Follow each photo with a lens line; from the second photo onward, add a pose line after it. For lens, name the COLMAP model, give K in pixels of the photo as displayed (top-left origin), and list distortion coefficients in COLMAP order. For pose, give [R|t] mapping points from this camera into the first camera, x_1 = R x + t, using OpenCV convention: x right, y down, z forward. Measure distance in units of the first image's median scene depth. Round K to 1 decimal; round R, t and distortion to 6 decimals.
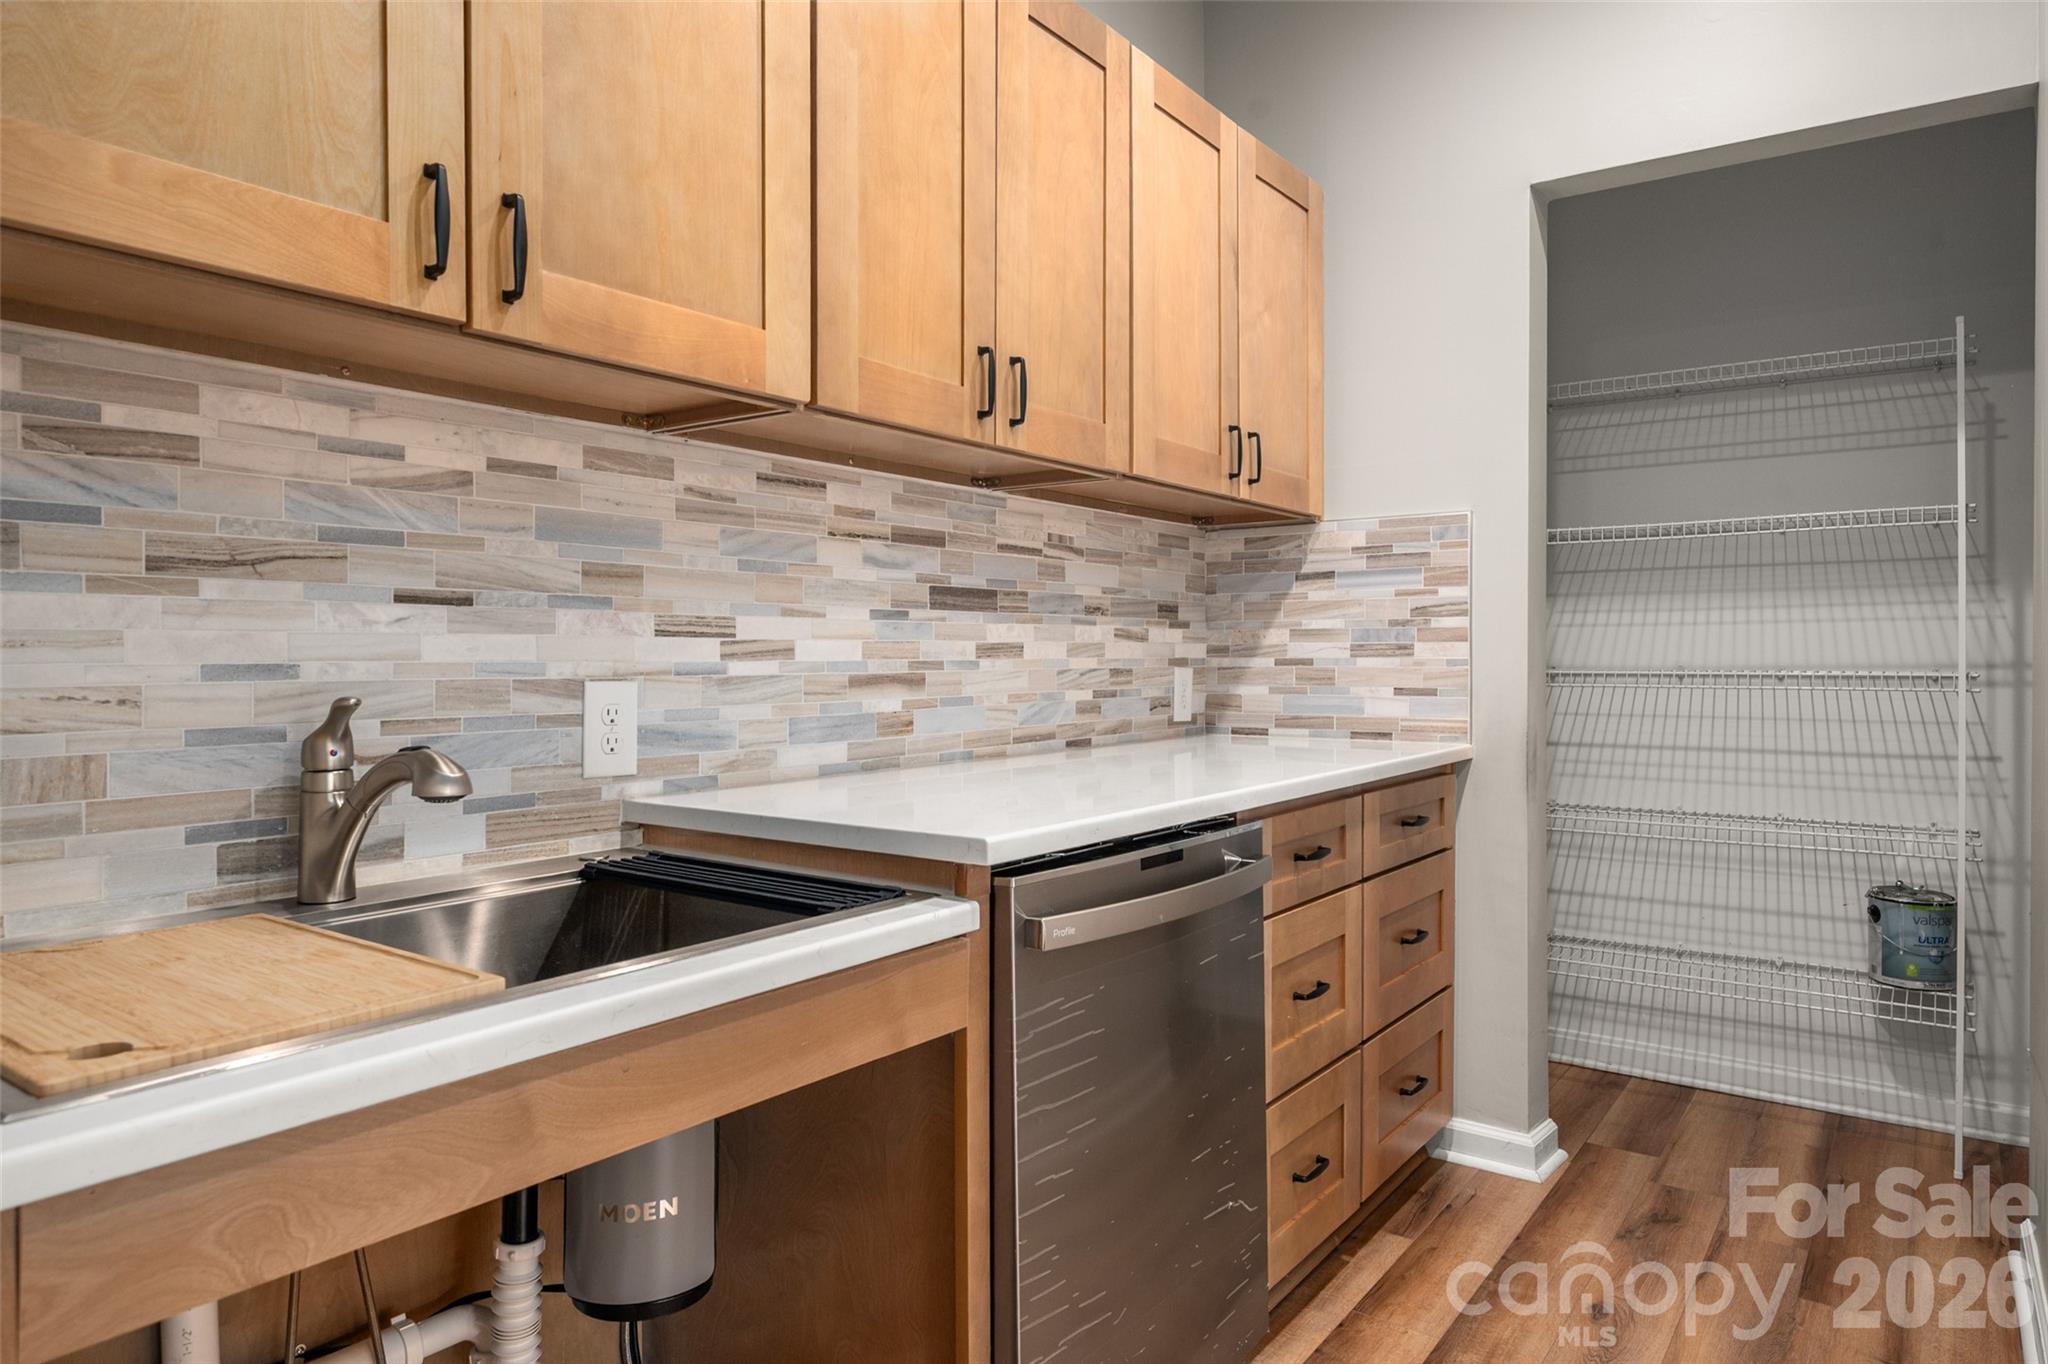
lens RADIAL K [[1254.9, 0, 1015.7], [0, 1254.9, 667.6], [0, 0, 1]] dist [-0.001077, 0.001116]
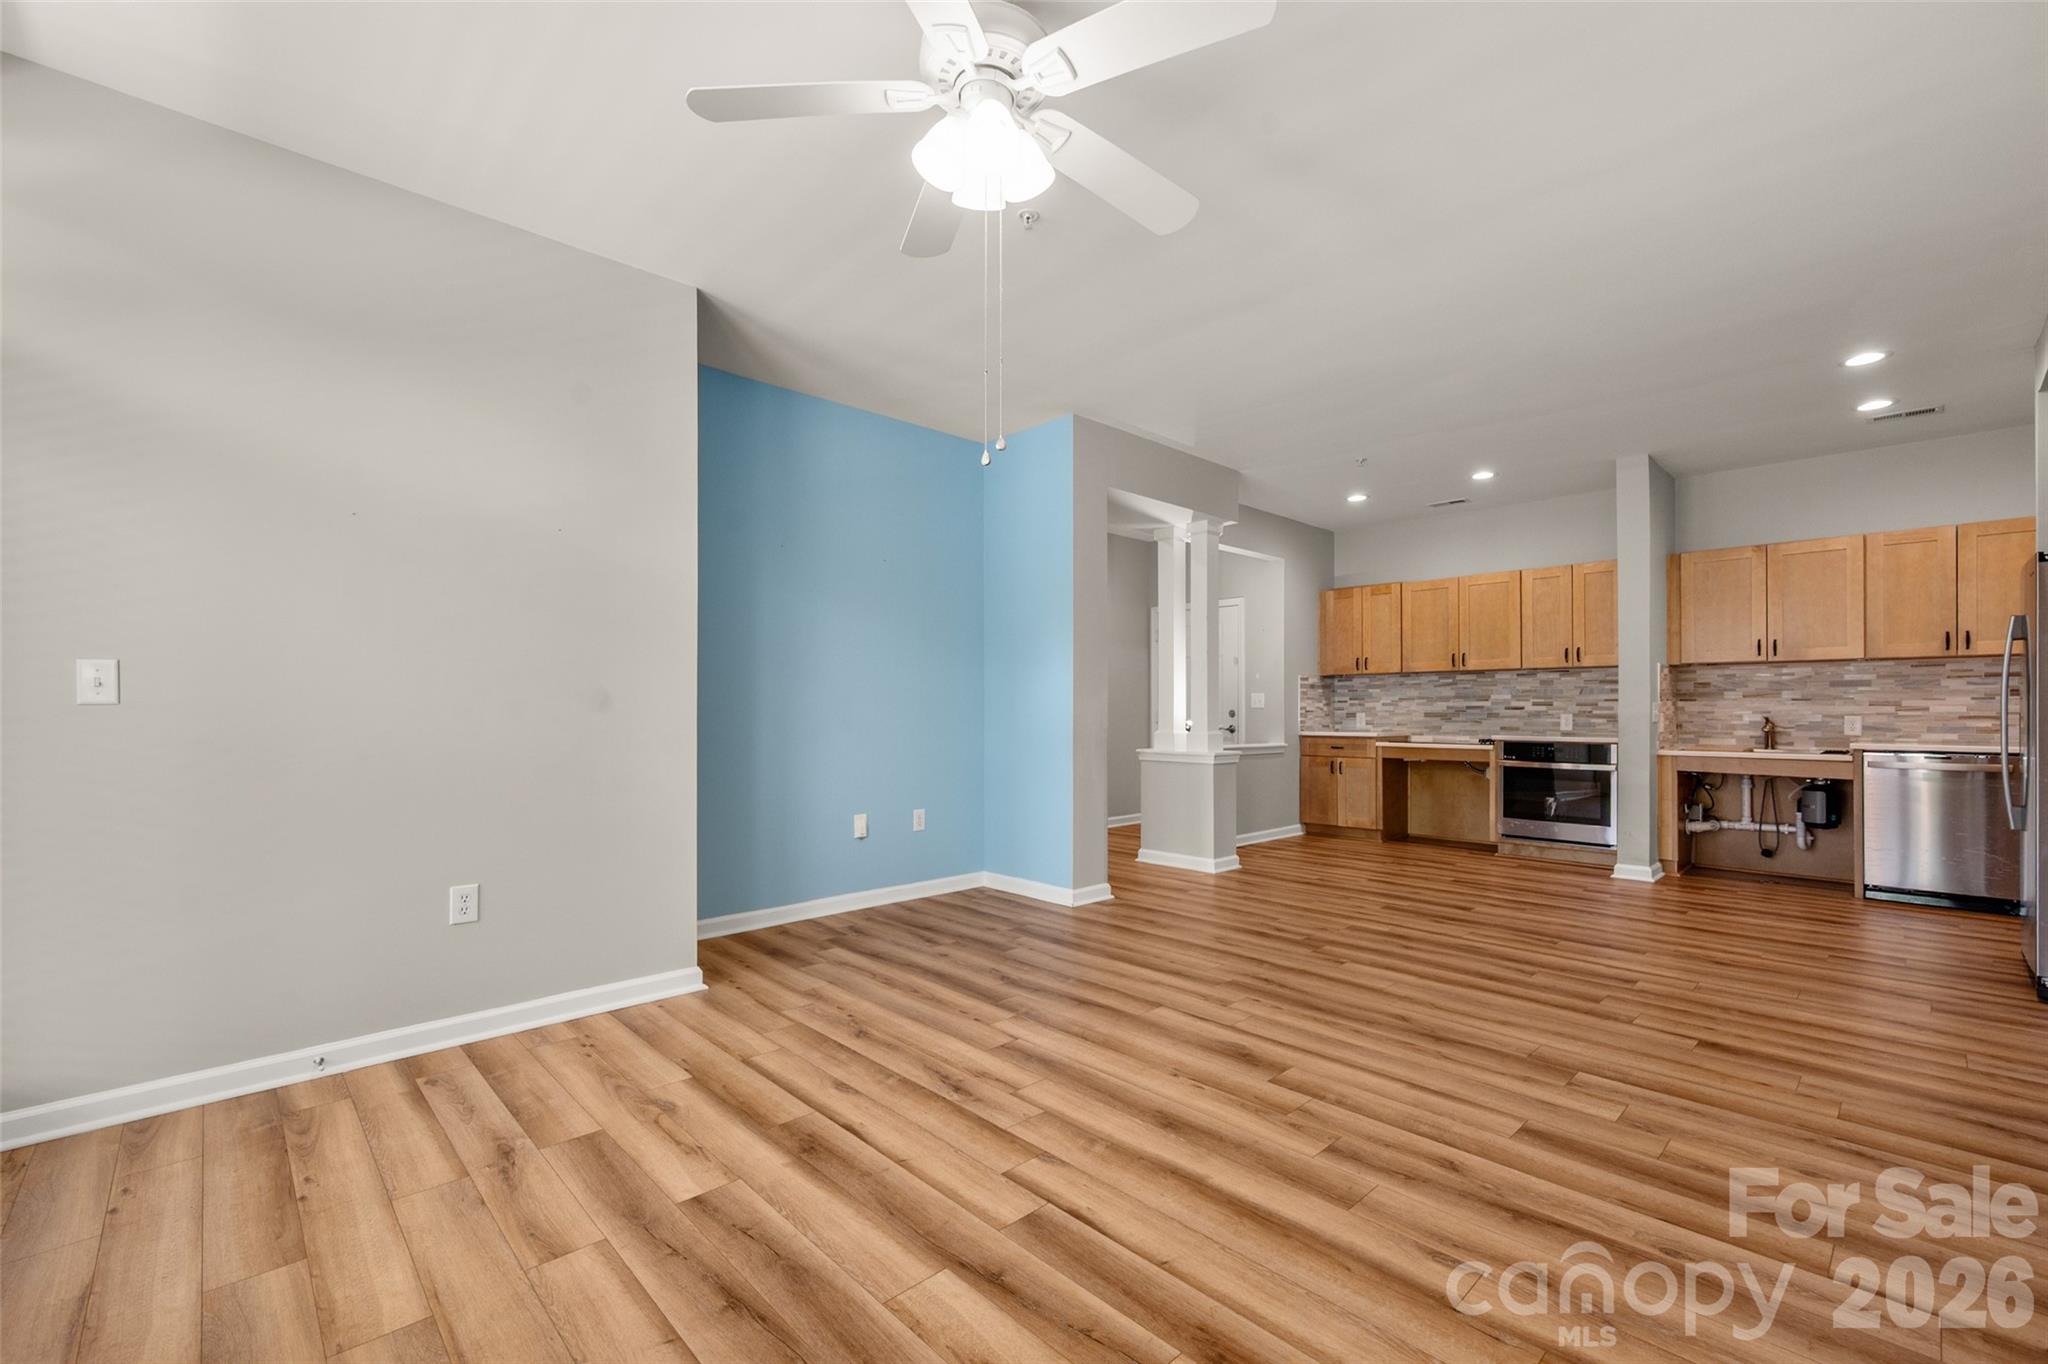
lens RADIAL K [[866.3, 0, 1038.7], [0, 866.3, 695.6], [0, 0, 1]] dist [-0.000730, 0.000400]
pose [[-0.171259, -0.012991, -0.985140, 2.776799], [-0.009399, 0.999889, -0.011551, 0.002349], [0.985181, 0.007281, -0.171362, -1.184064]]
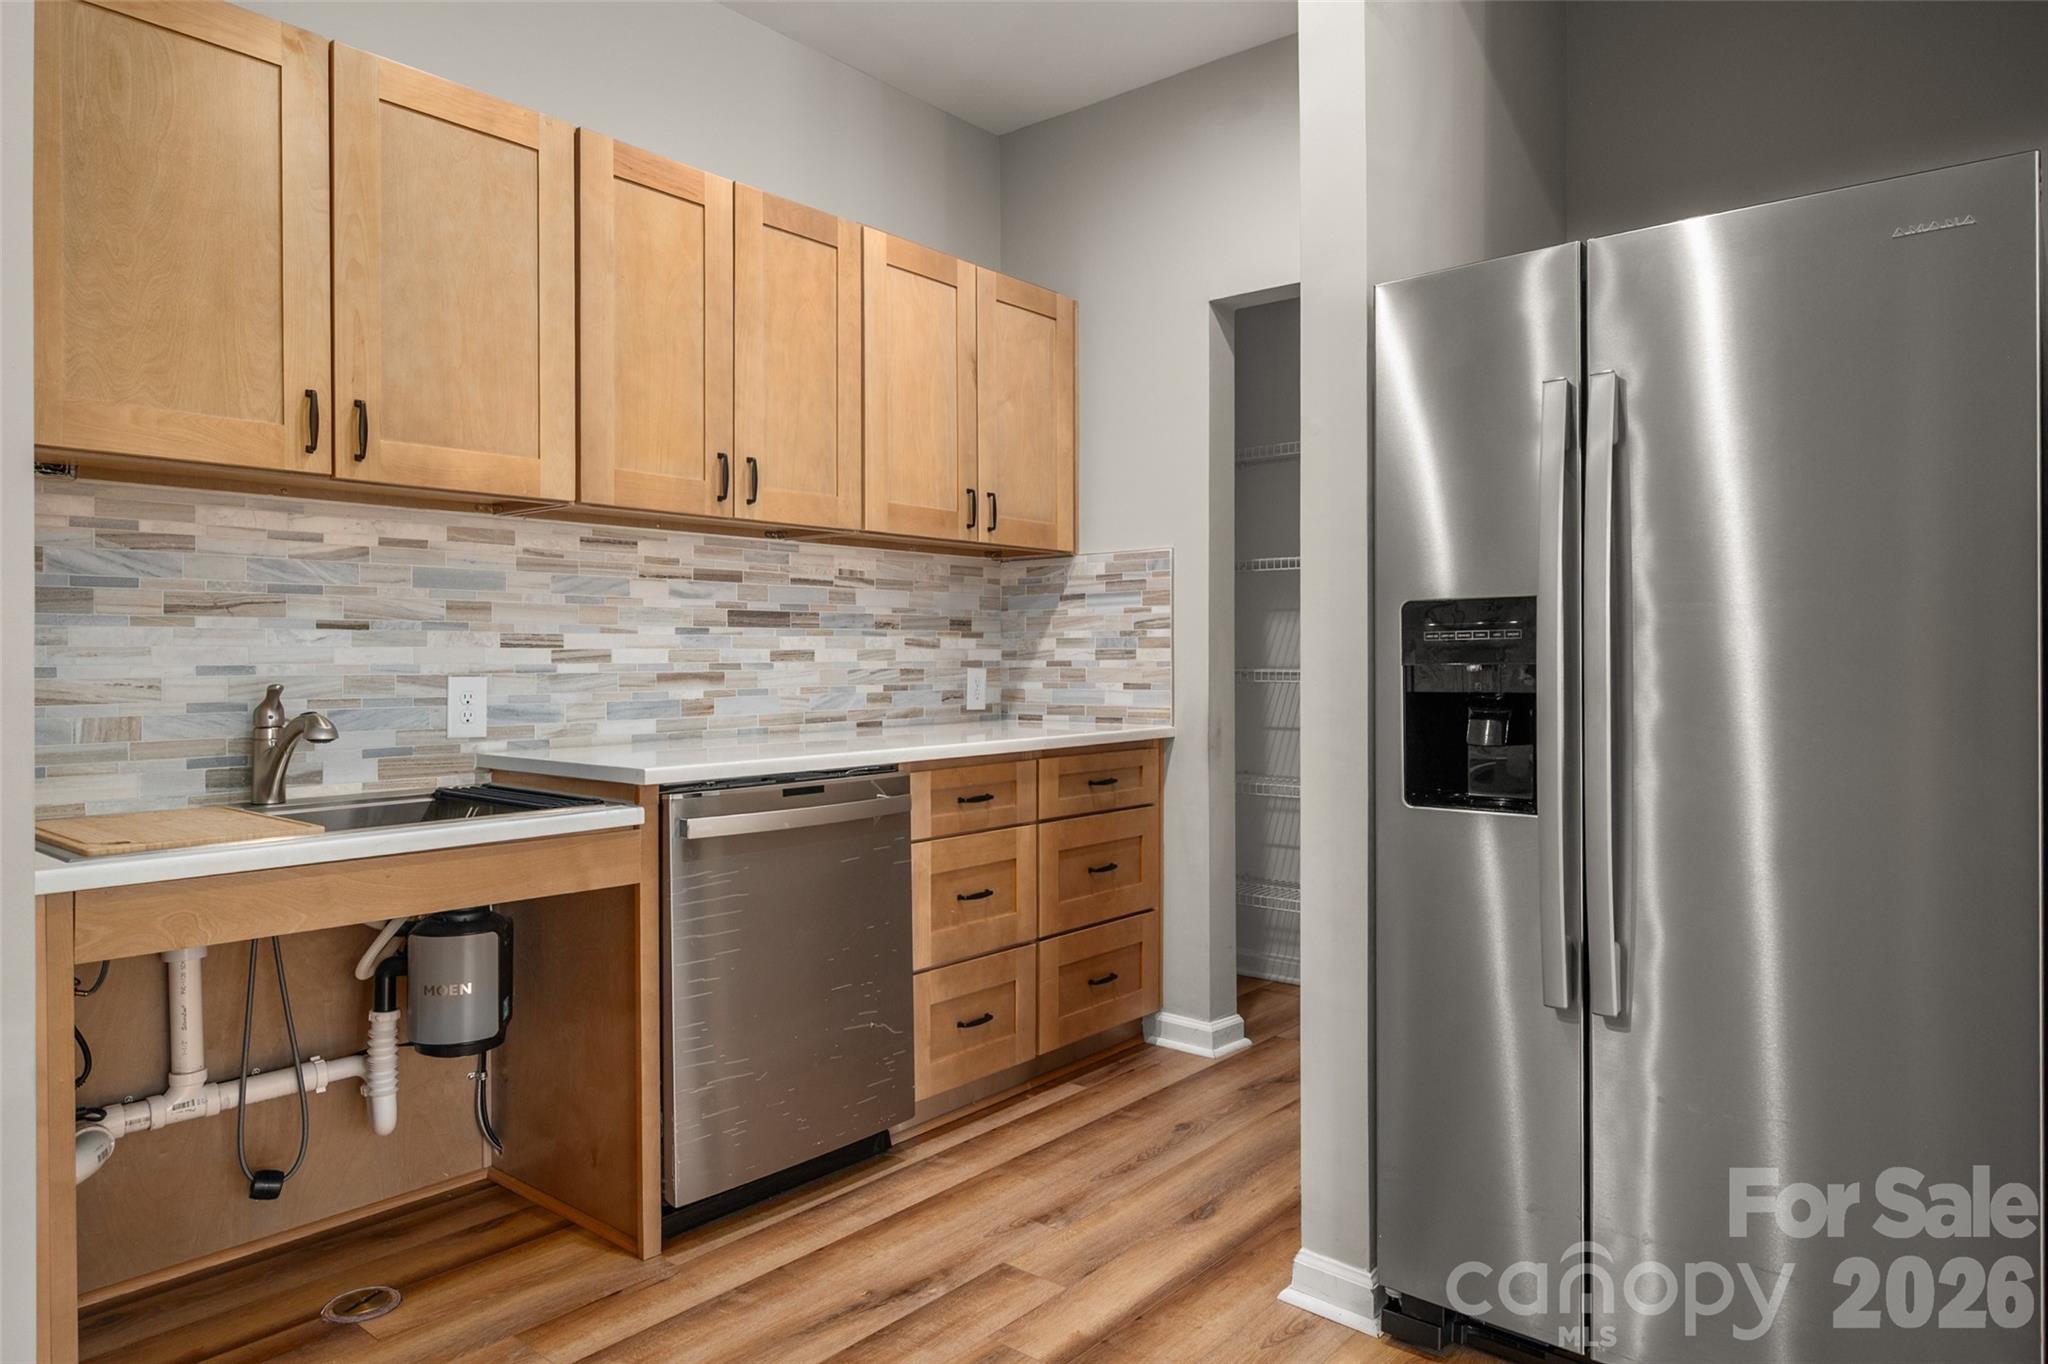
lens RADIAL K [[1261.3, 0, 1026.2], [0, 1261.3, 664.5], [0, 0, 1]] dist [0.000630, 0.000100]
pose [[0.997816, -0.001591, -0.066033, 0.386703], [0.001299, 0.999989, -0.004472, 0.003118], [0.066039, 0.004377, 0.997807, -0.421555]]
